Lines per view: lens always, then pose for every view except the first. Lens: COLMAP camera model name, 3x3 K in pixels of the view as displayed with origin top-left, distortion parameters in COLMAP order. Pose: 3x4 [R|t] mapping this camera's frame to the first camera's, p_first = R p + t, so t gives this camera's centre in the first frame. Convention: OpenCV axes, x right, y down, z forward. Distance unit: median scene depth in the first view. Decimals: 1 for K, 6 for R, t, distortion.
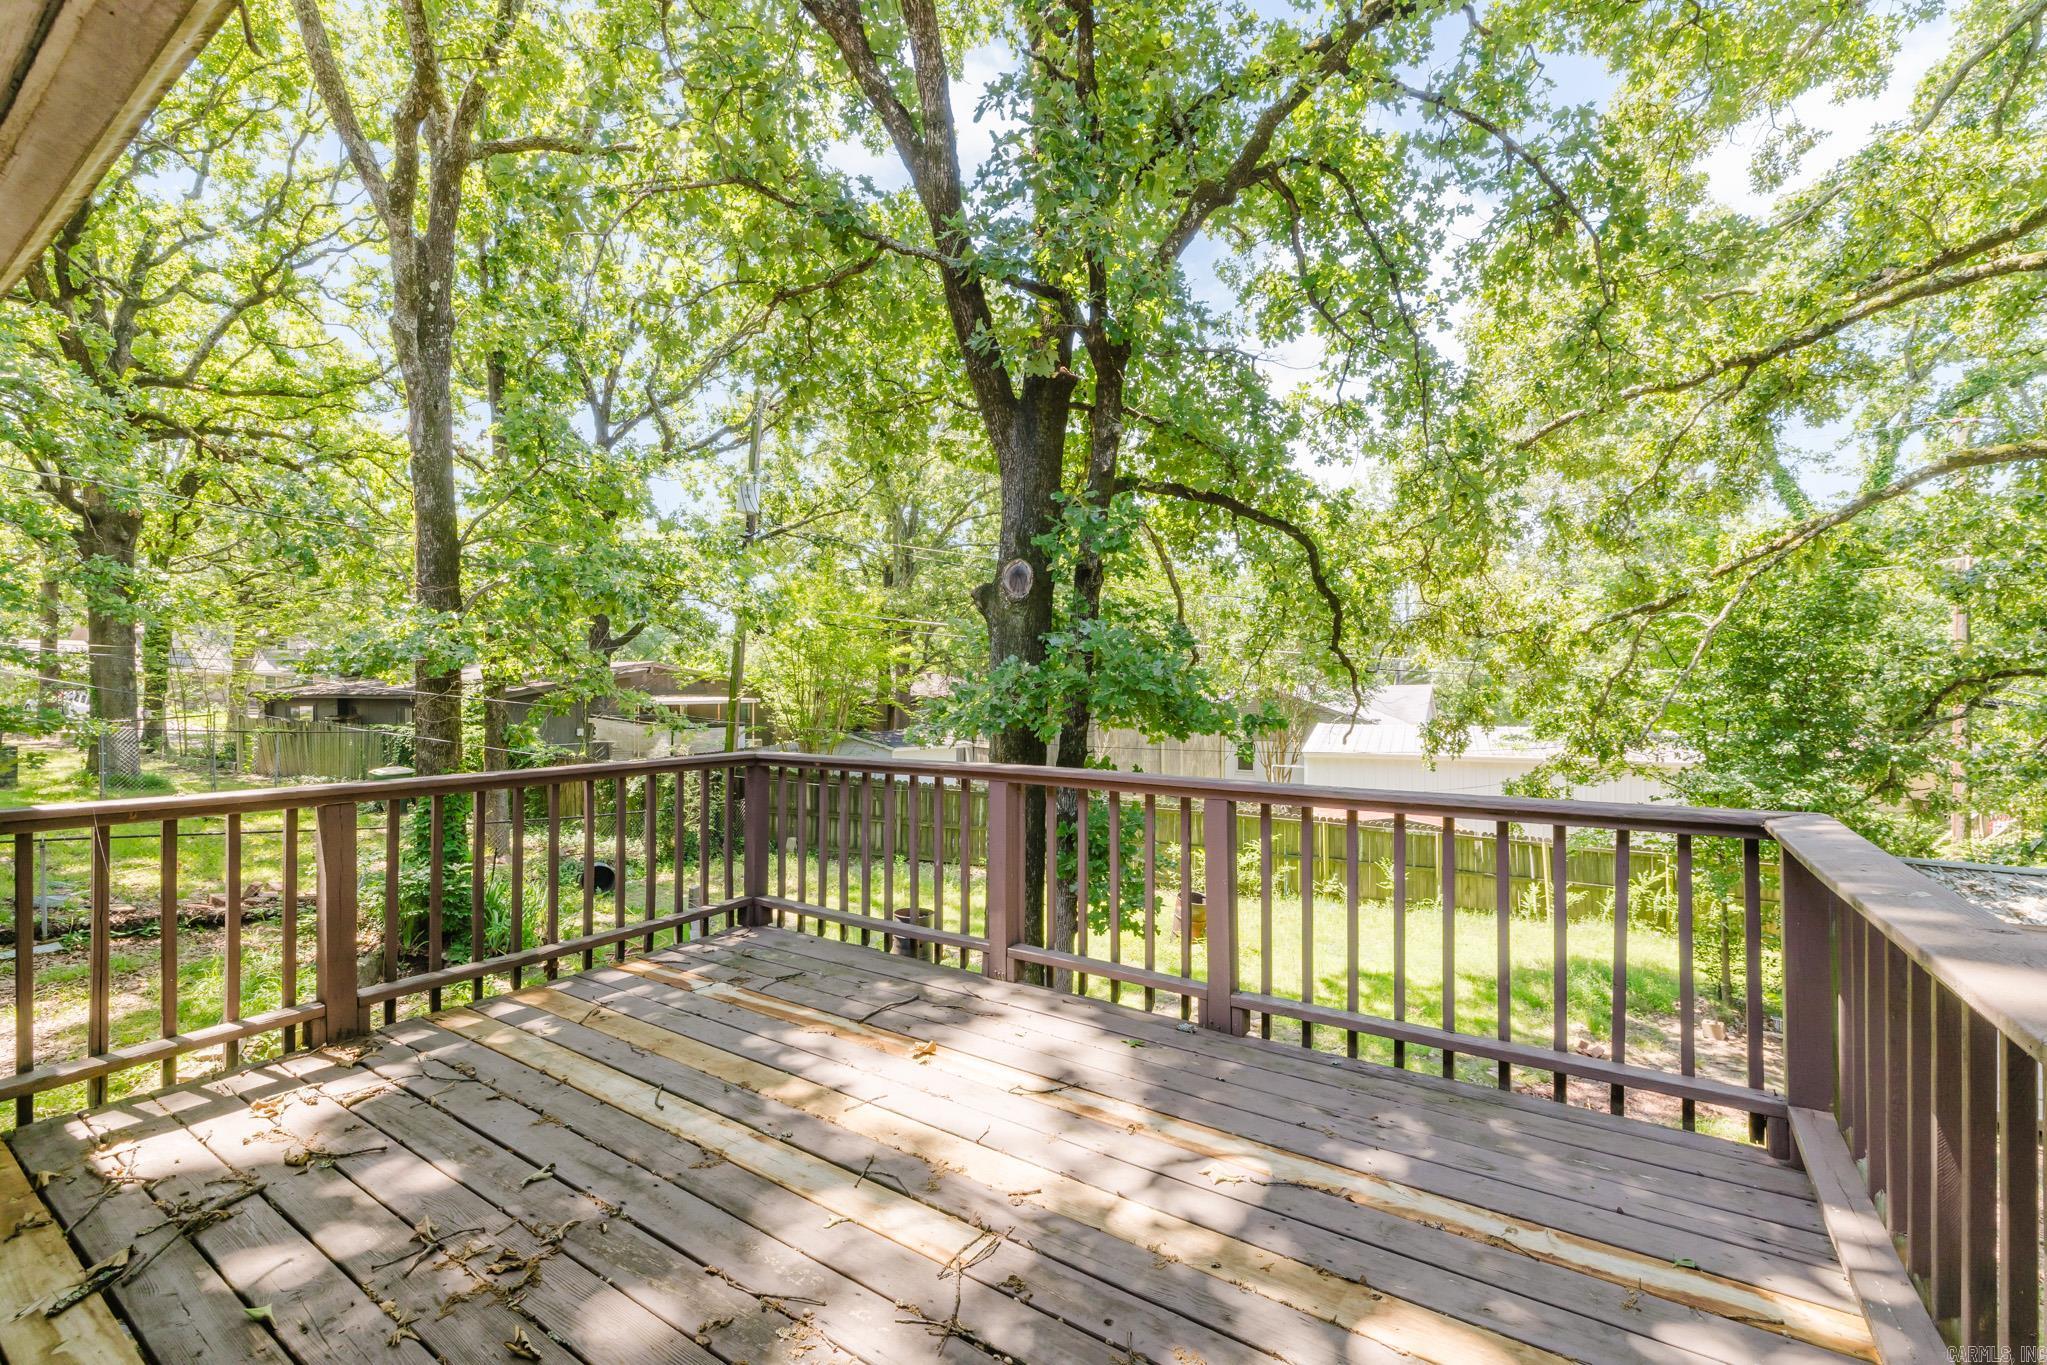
lens RADIAL K [[873.3, 0, 1018.6], [0, 873.3, 682.3], [0, 0, 1]] dist [0.005505, 0.000271]
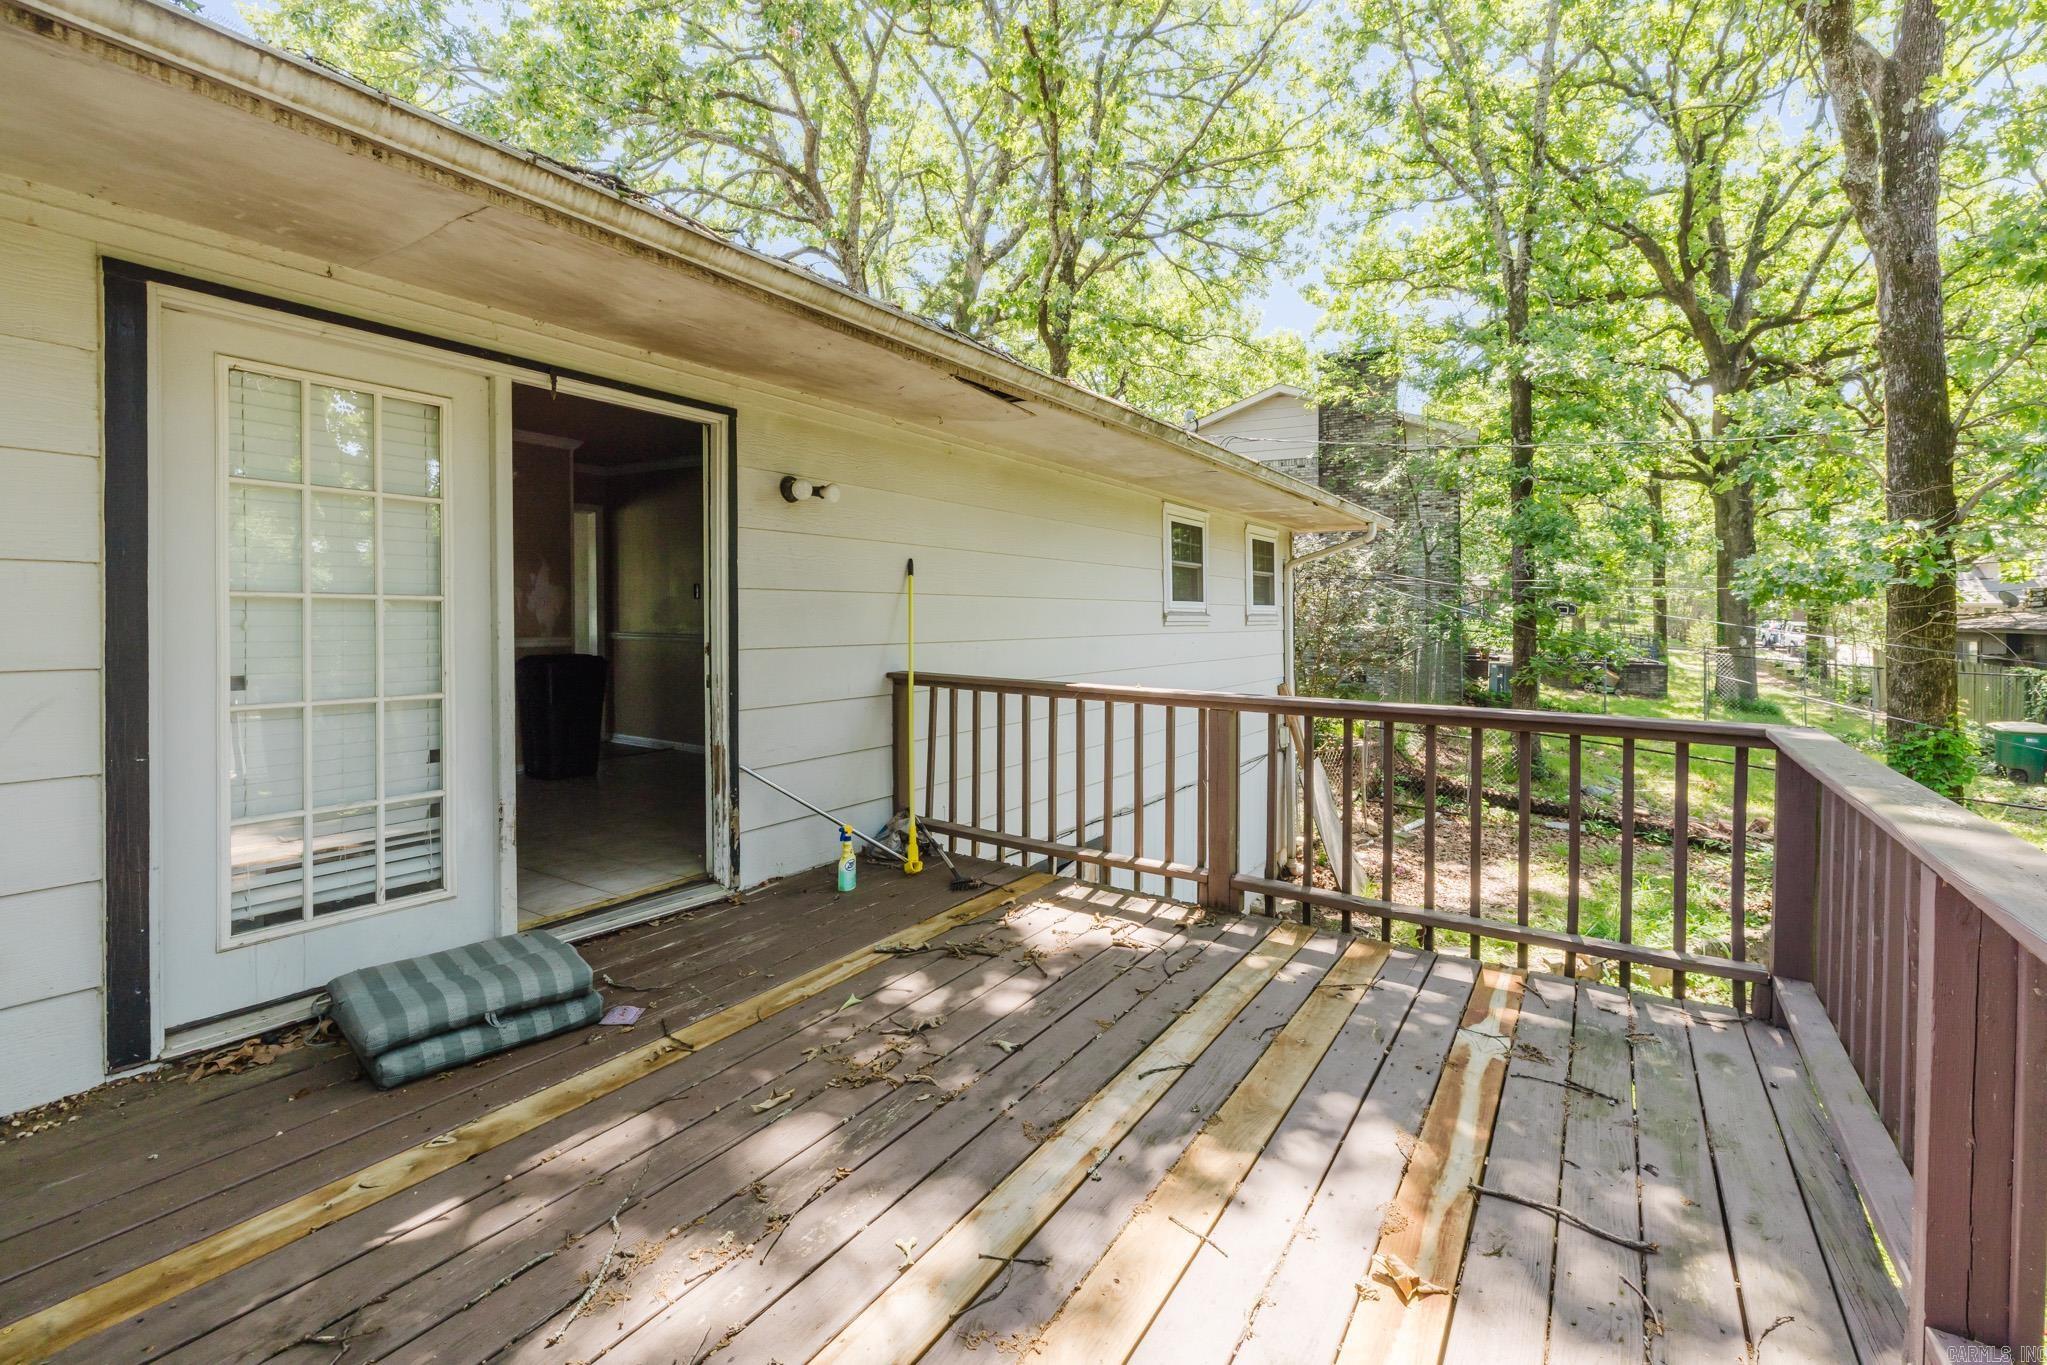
lens RADIAL K [[873.3, 0, 1011.8], [0, 873.3, 619.8], [0, 0, 1]] dist [0.005505, 0.000271]
pose [[0.021621, 0.011919, -0.999695, 0.391397], [-0.005117, 0.999917, 0.011811, 0.003854], [0.999753, 0.004860, 0.021680, 0.678932]]
